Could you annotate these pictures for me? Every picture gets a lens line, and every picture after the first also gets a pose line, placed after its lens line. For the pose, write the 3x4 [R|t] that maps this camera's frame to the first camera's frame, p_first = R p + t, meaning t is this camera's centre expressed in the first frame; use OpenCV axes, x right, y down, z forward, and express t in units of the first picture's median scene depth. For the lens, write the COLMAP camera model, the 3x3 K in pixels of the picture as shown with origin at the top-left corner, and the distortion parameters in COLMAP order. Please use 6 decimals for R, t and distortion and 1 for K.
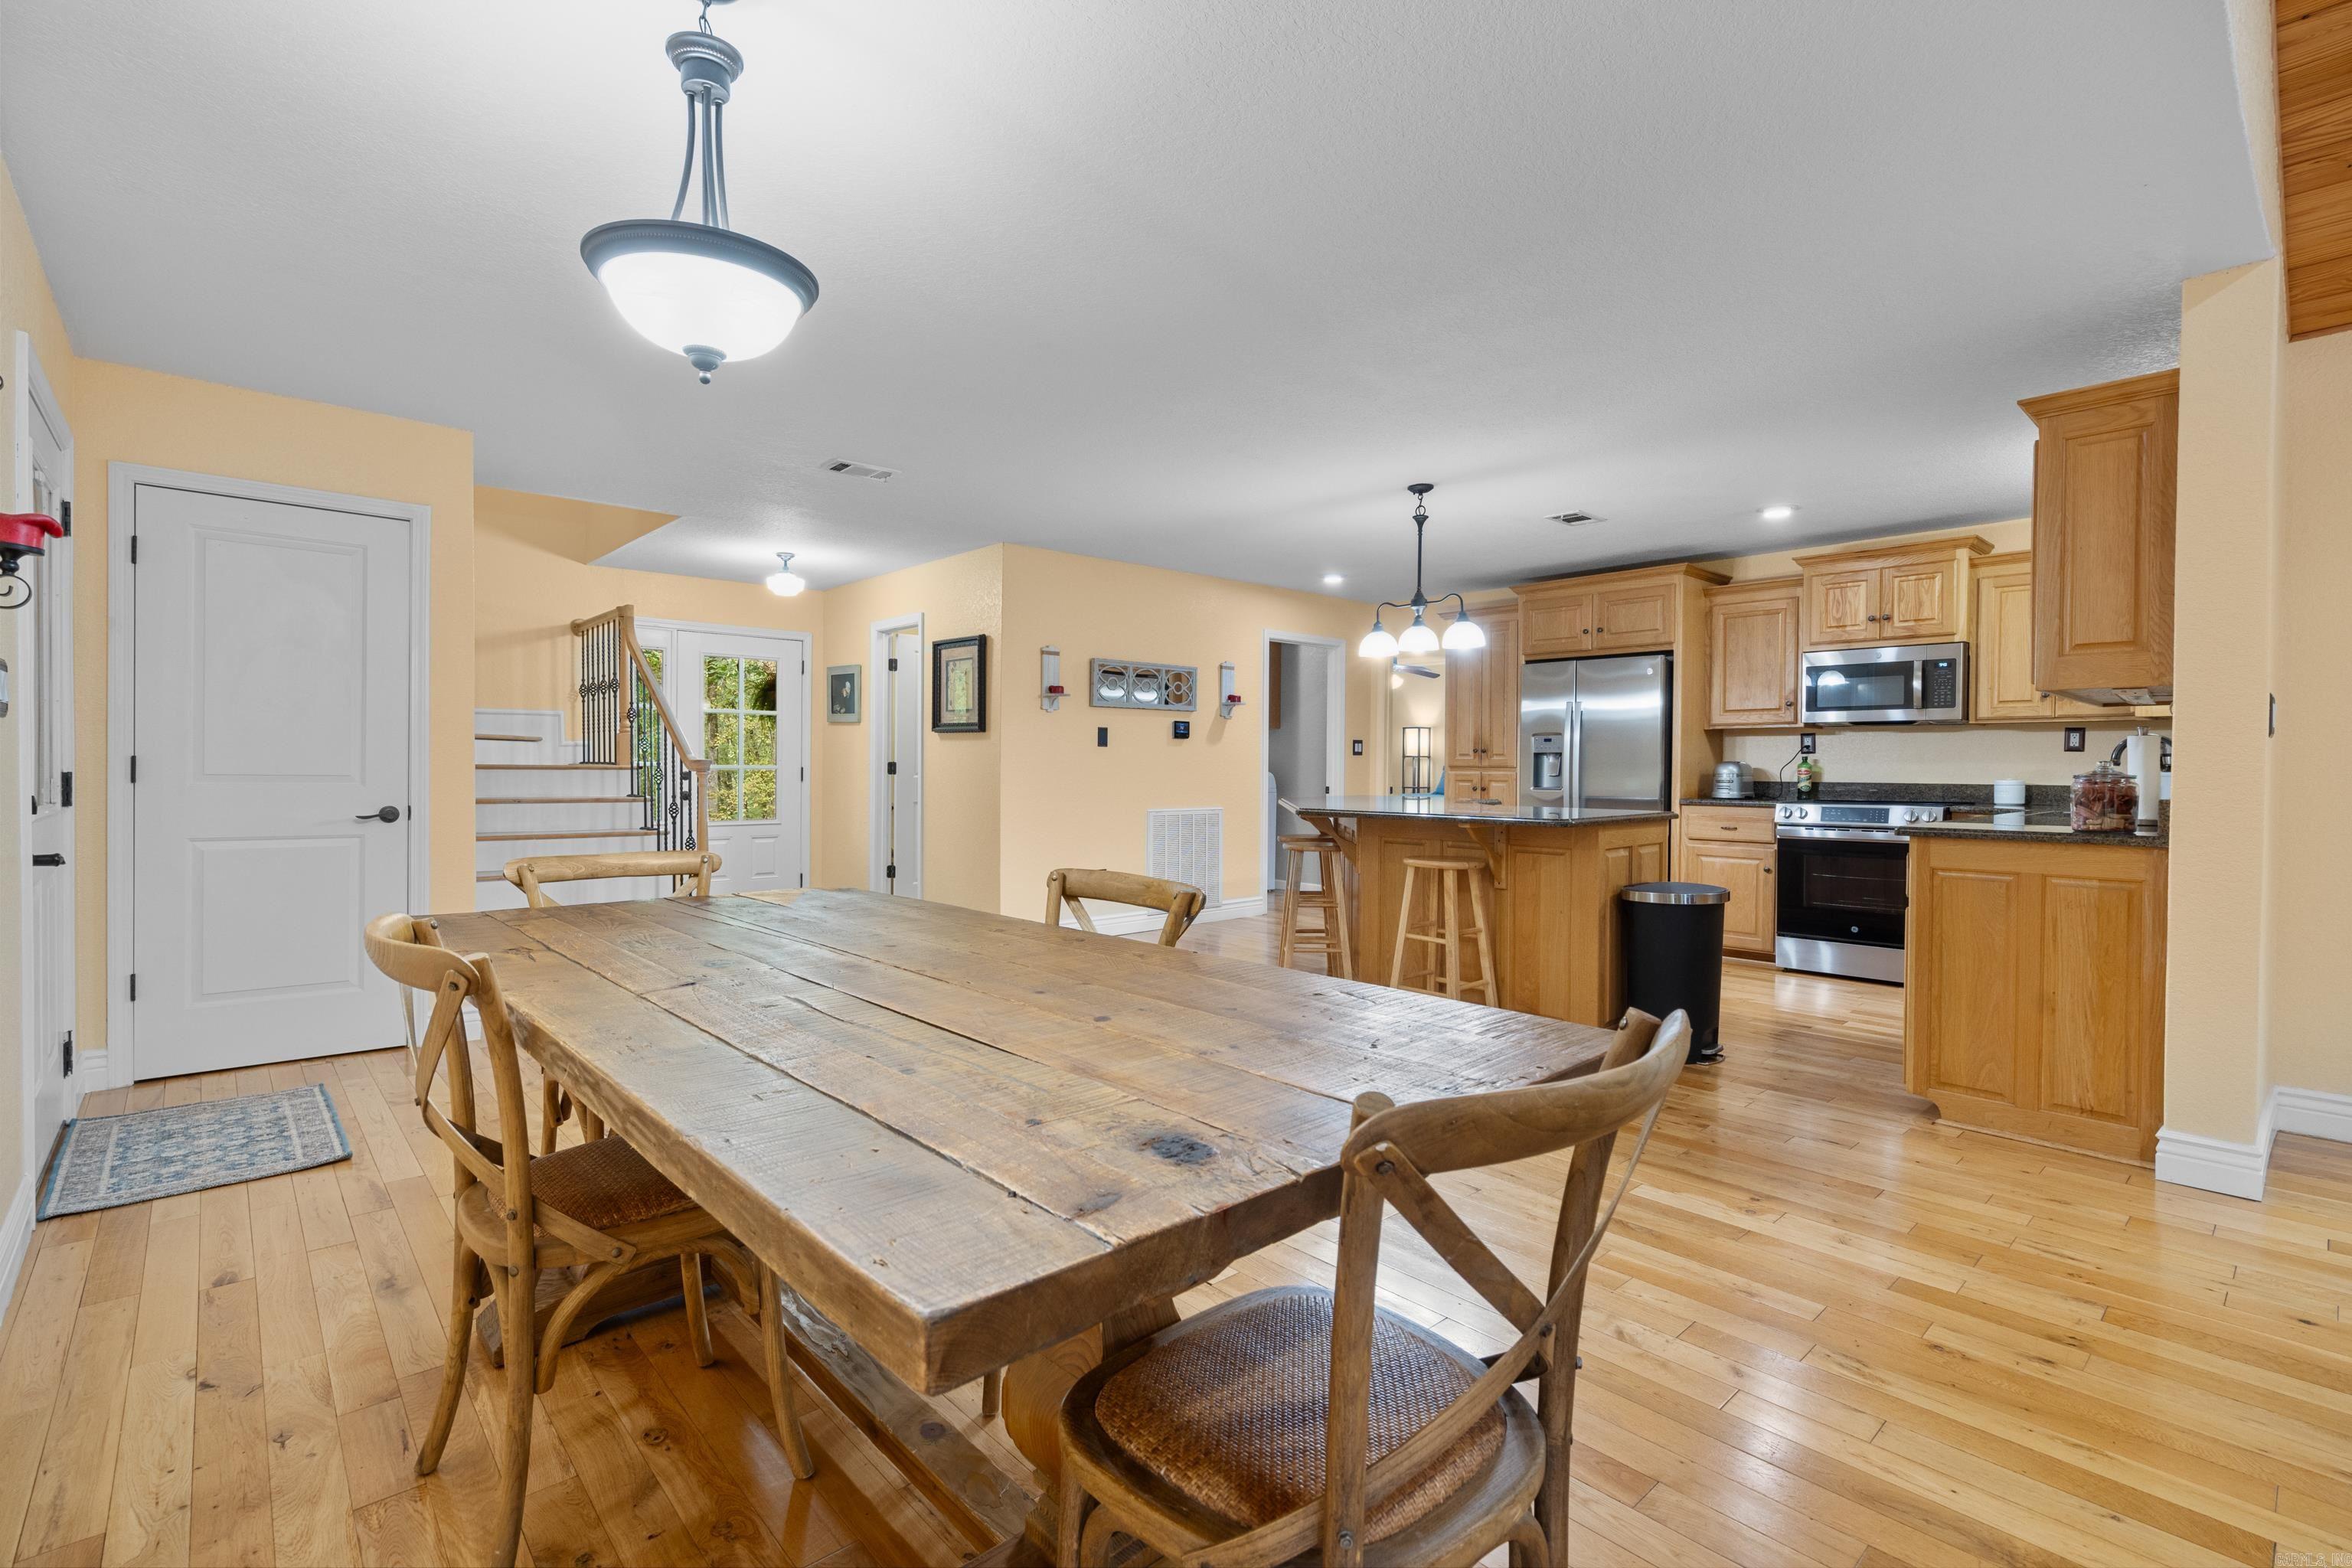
lens RADIAL K [[1062.2, 0, 1170.8], [0, 1062.2, 781.1], [0, 0, 1]] dist [-0.003569, 0.000575]
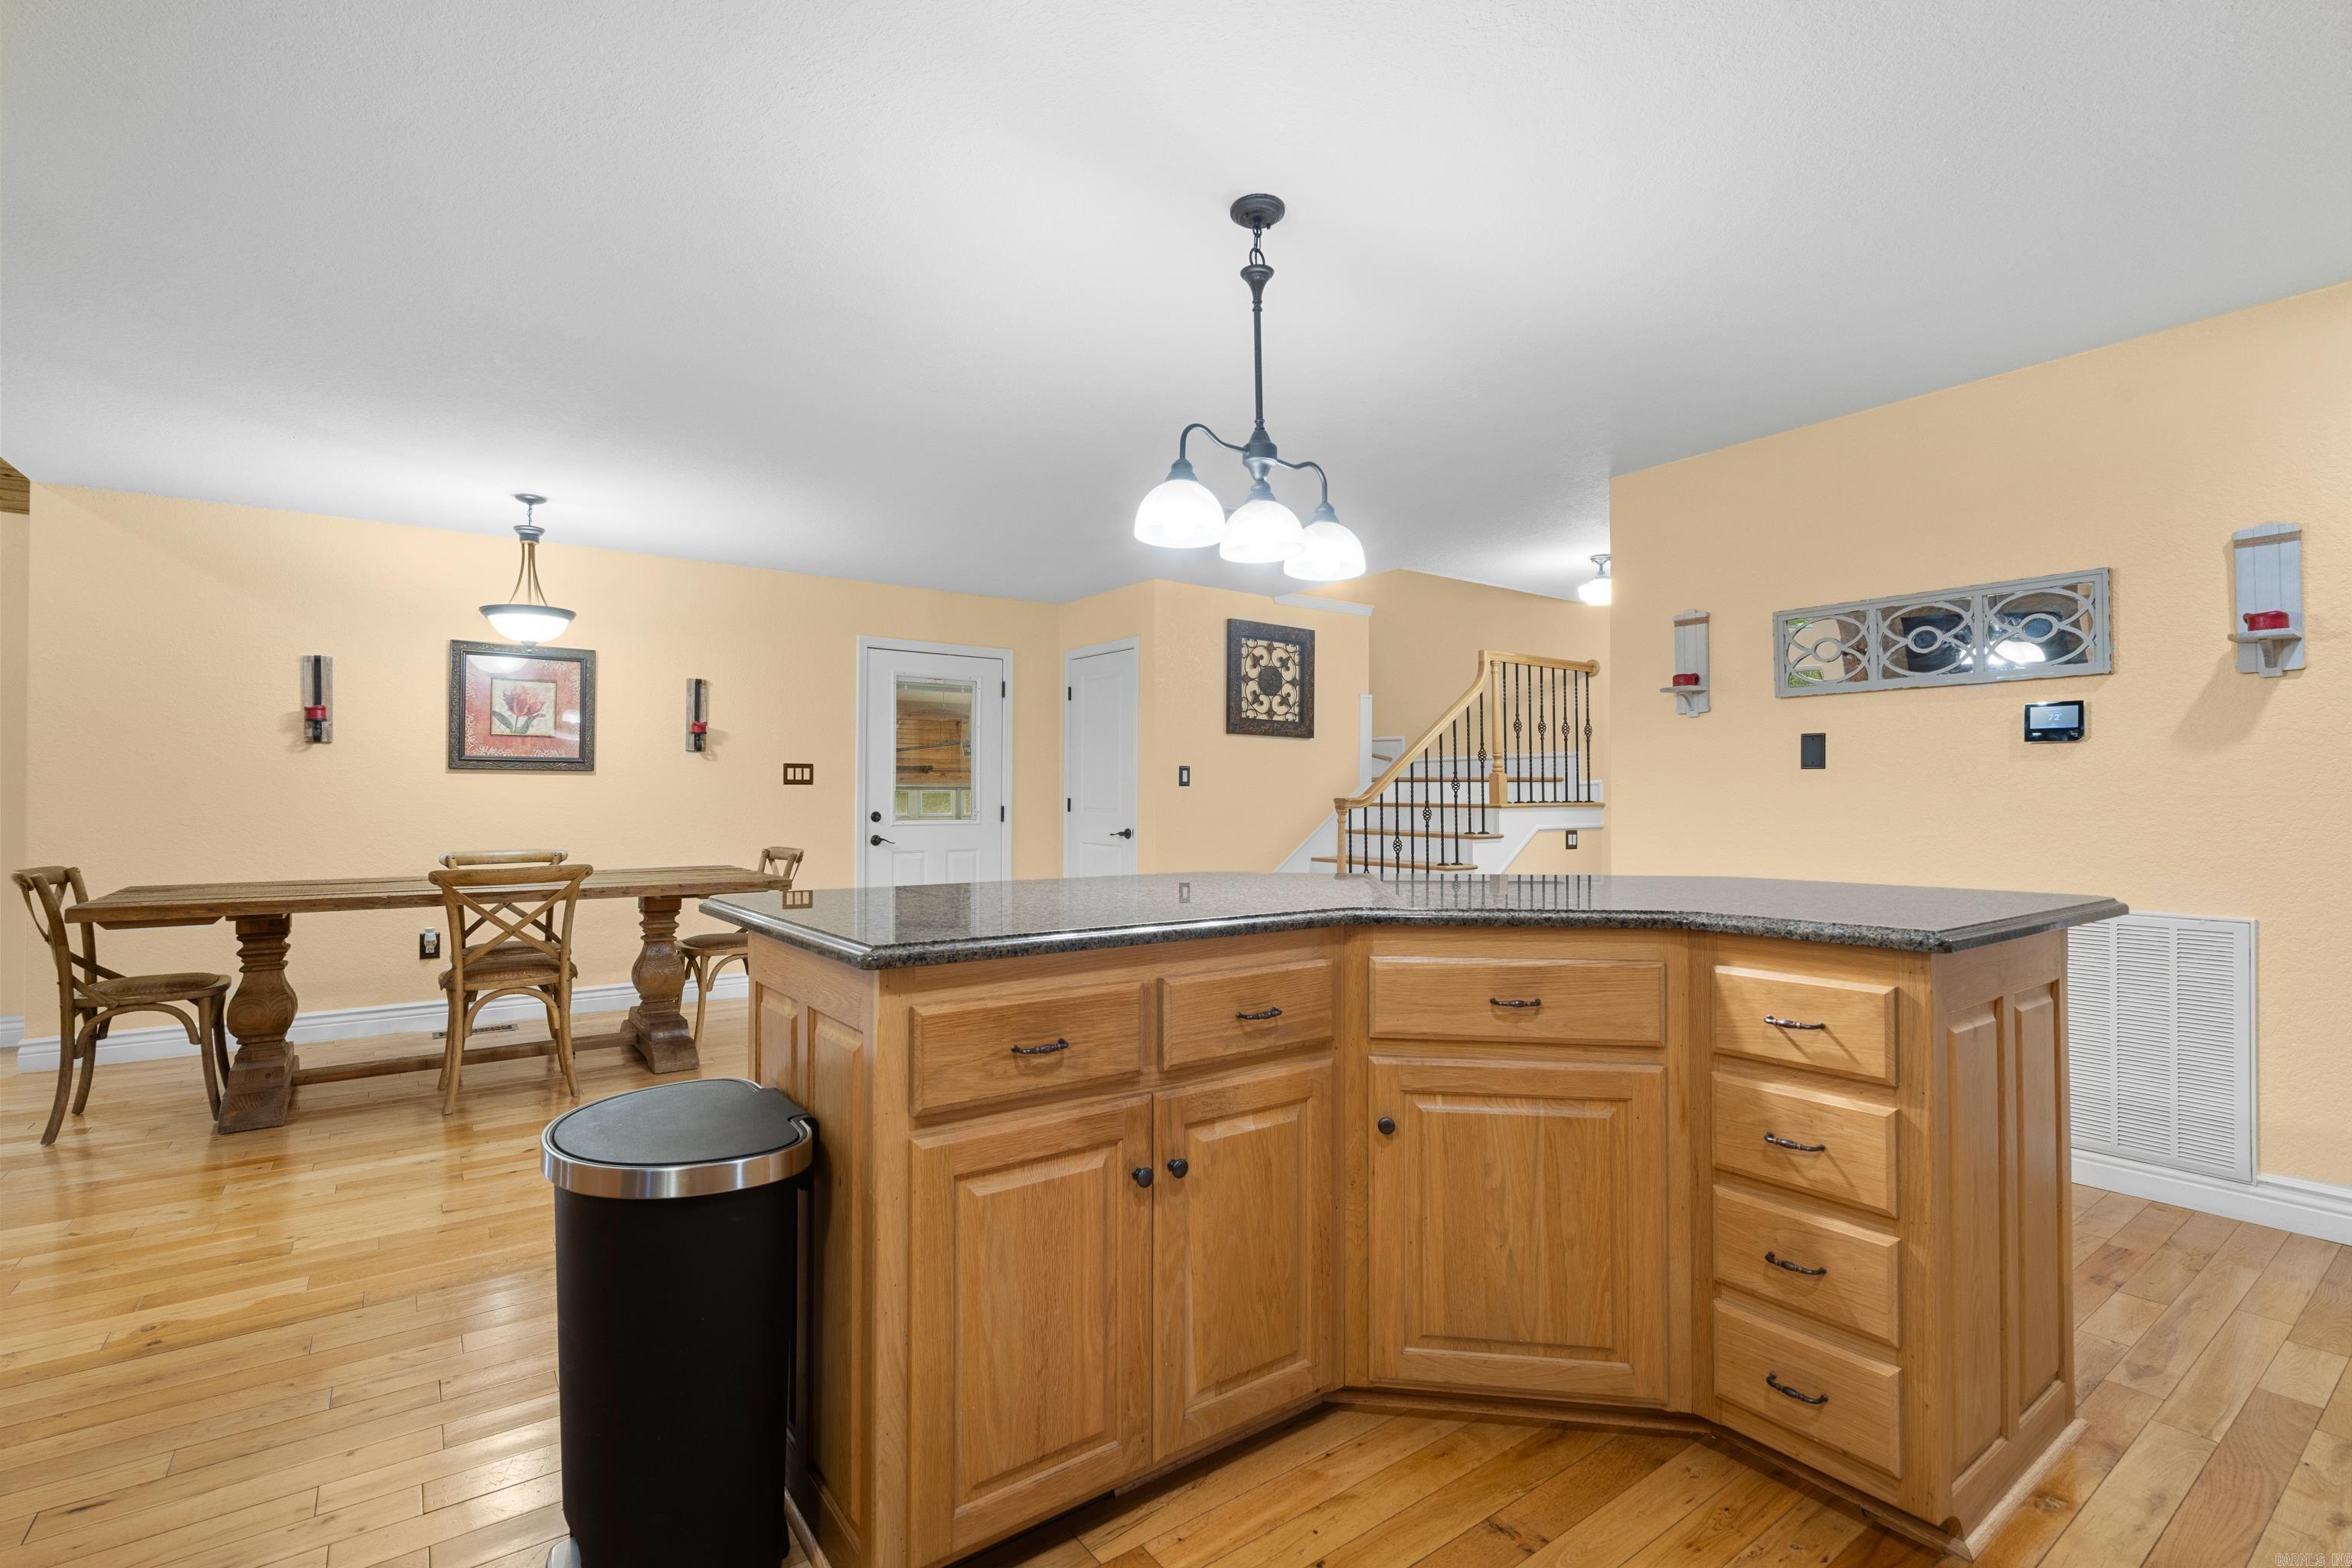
lens RADIAL K [[1062.2, 0, 1170.8], [0, 1062.2, 781.1], [0, 0, 1]] dist [-0.003569, 0.000575]
pose [[-0.105068, -0.022612, -0.994208, 0.518678], [-0.017558, 0.999628, -0.020880, -0.009417], [0.994310, 0.015263, -0.105426, 0.750288]]
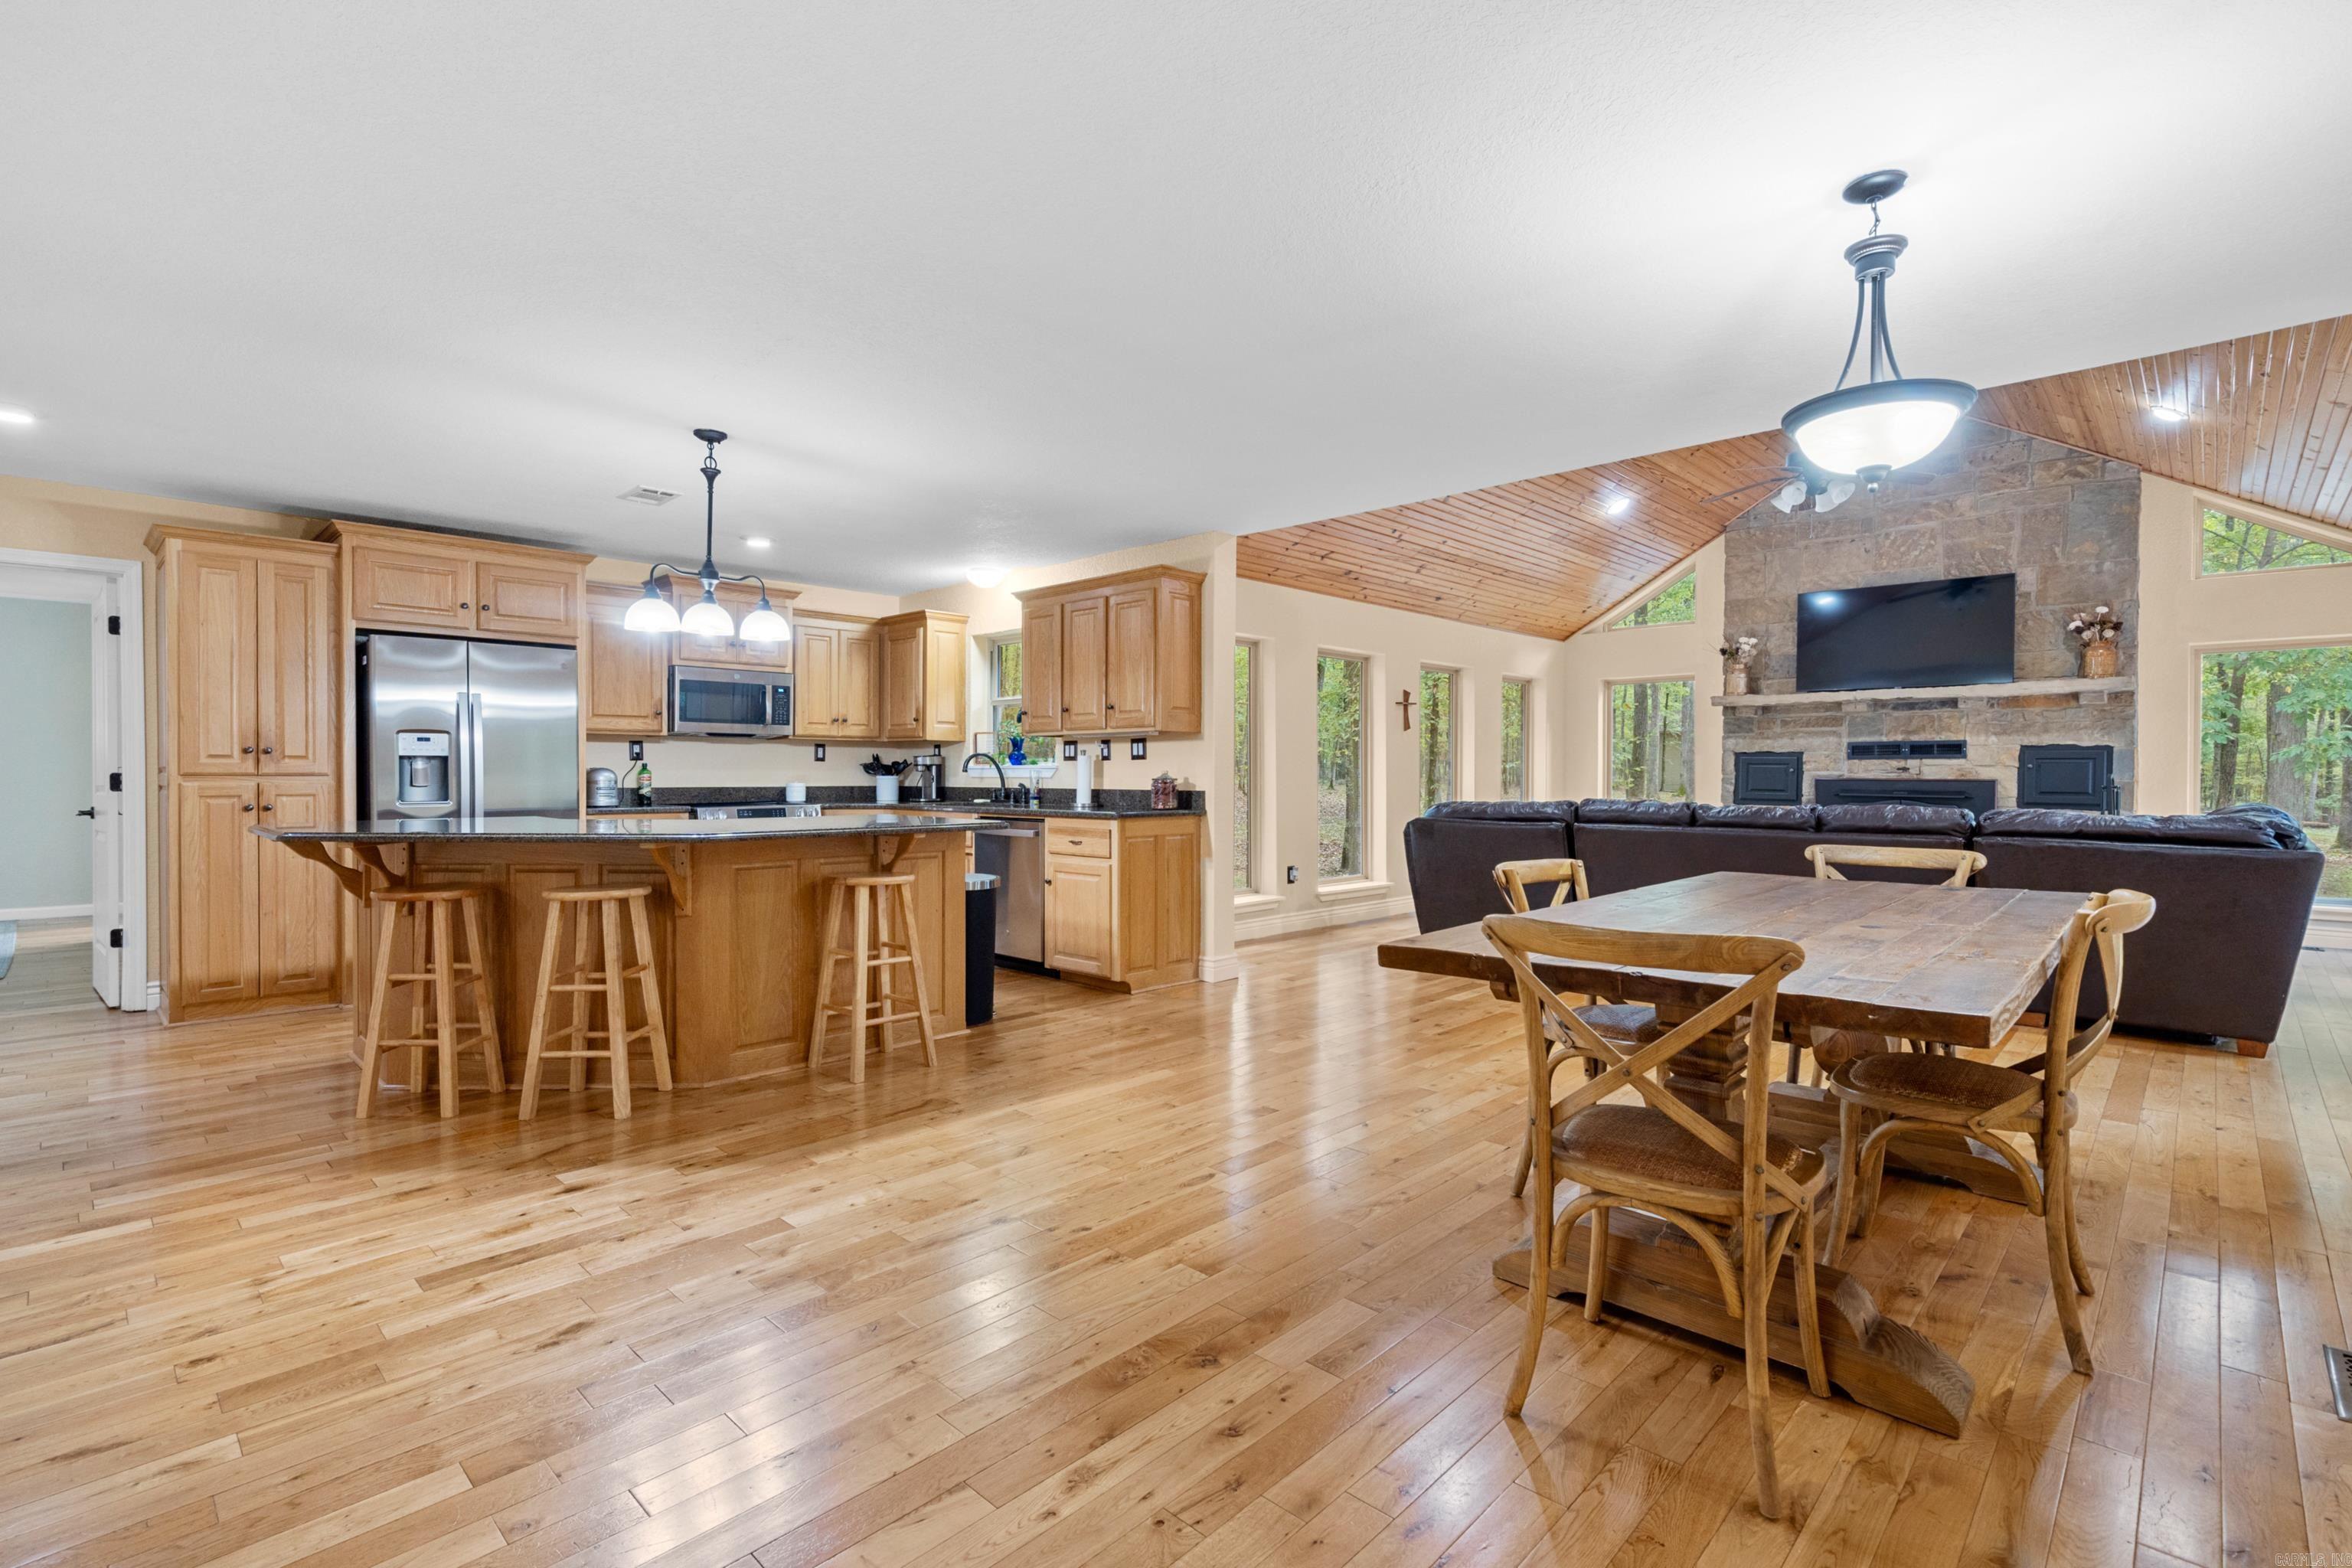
lens RADIAL K [[1074.5, 0, 1166.1], [0, 1074.5, 785.2], [0, 0, 1]] dist [-0.002093, 0.000201]
pose [[-0.067457, -0.014716, 0.997614, -0.456356], [0.013533, 0.999786, 0.015663, -0.010785], [-0.997630, 0.014557, -0.067243, 0.523741]]
